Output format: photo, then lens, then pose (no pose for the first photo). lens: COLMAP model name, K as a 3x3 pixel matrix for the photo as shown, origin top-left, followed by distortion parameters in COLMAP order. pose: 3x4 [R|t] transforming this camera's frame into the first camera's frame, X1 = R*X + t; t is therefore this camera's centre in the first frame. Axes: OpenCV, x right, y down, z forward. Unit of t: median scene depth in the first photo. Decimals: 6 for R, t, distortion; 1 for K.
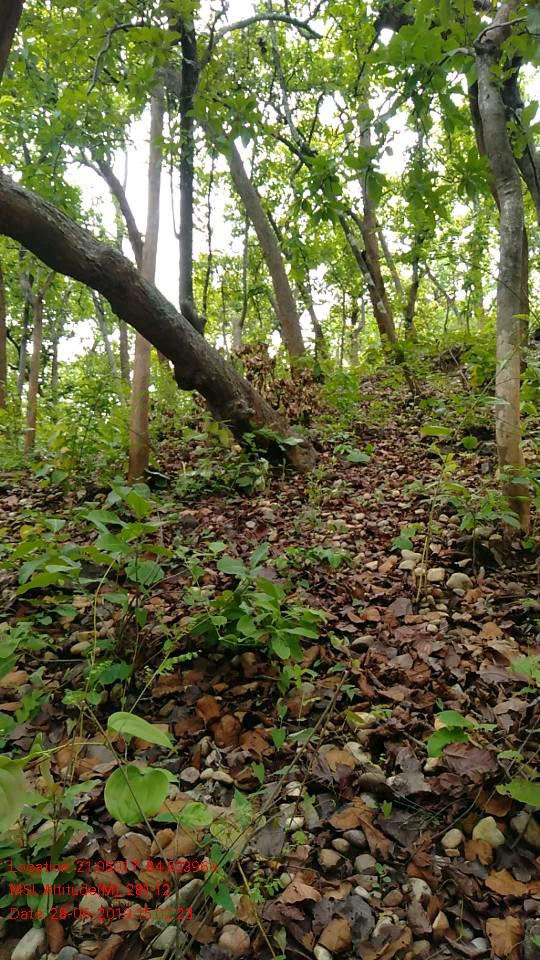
lens RADIAL K [[751.0, 0, 270.6], [0, 751.0, 480.8], [0, 0, 1]] dist [0.041153, -0.019033]
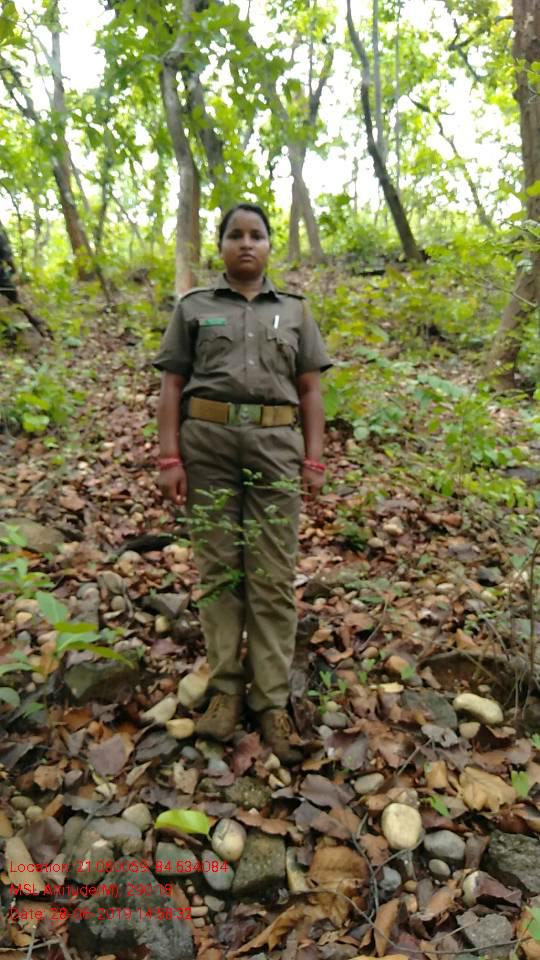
lens RADIAL K [[751.0, 0, 271.3], [0, 751.0, 484.8], [0, 0, 1]] dist [0.041153, -0.019033]
pose [[0.913467, -0.018310, 0.406501, -0.058836], [-0.022928, 0.995084, 0.096342, 0.044351], [-0.406266, -0.097326, 0.908557, -0.195146]]
